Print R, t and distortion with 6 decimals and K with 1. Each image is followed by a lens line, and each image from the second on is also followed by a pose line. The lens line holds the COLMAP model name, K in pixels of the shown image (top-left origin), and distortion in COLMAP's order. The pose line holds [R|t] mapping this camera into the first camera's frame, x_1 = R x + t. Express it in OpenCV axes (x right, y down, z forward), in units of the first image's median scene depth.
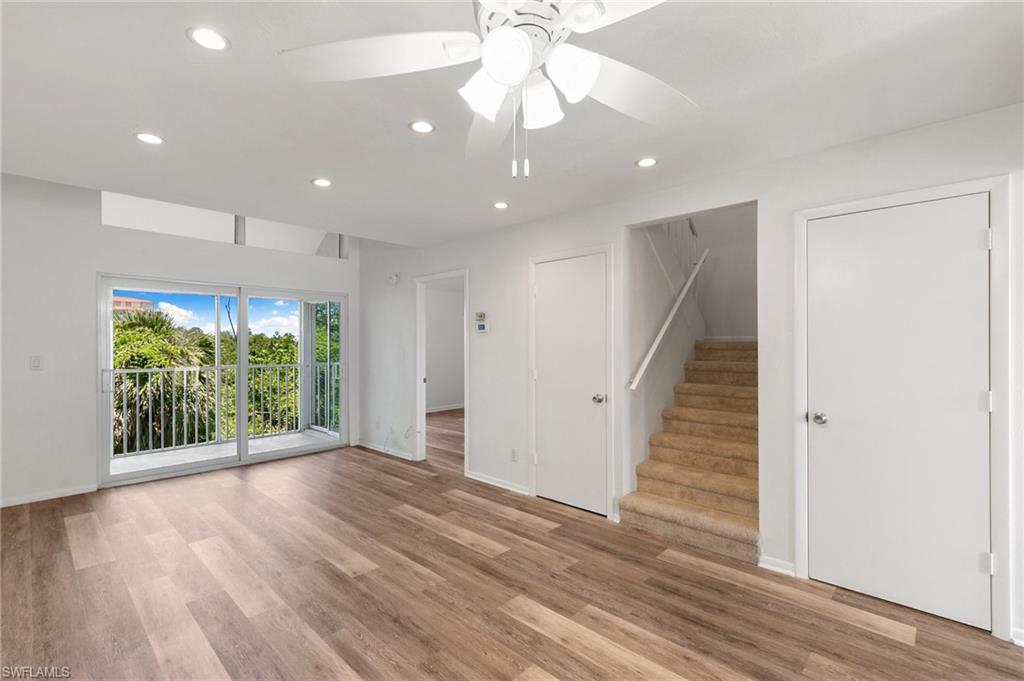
lens RADIAL K [[460.0, 0, 514.4], [0, 460.0, 343.4], [0, 0, 1]] dist [0.009516, -0.001008]
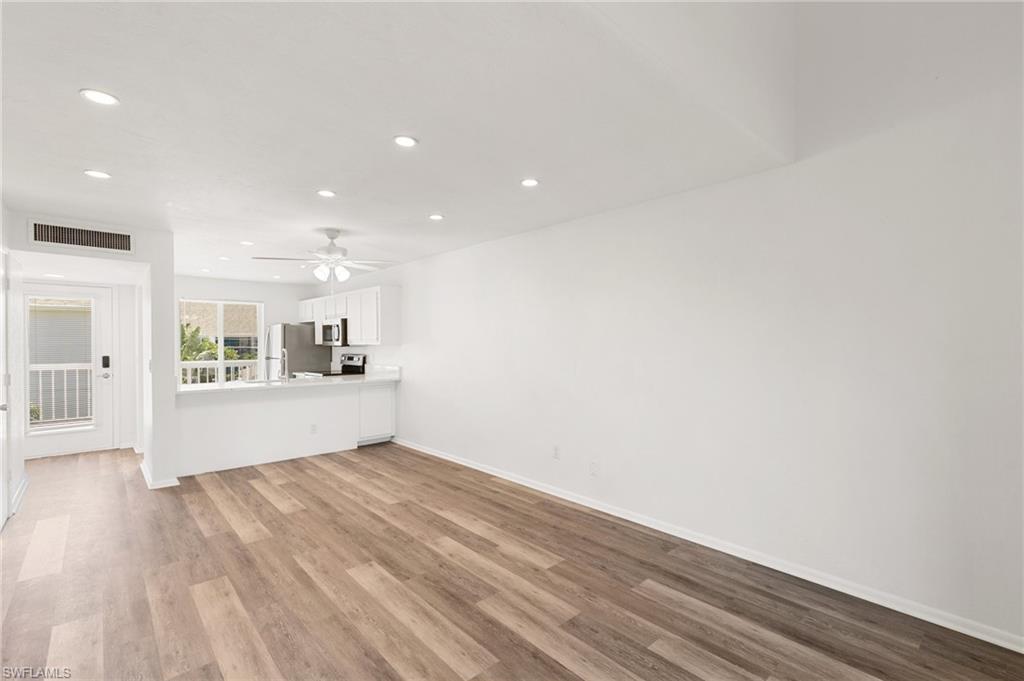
lens RADIAL K [[460.0, 0, 519.2], [0, 460.0, 351.4], [0, 0, 1]] dist [0.009516, -0.001008]
pose [[-0.997464, 0.001334, 0.071161, -0.719957], [0.002860, 0.999768, 0.021340, -0.008869], [-0.071116, 0.021489, -0.997237, 1.911015]]
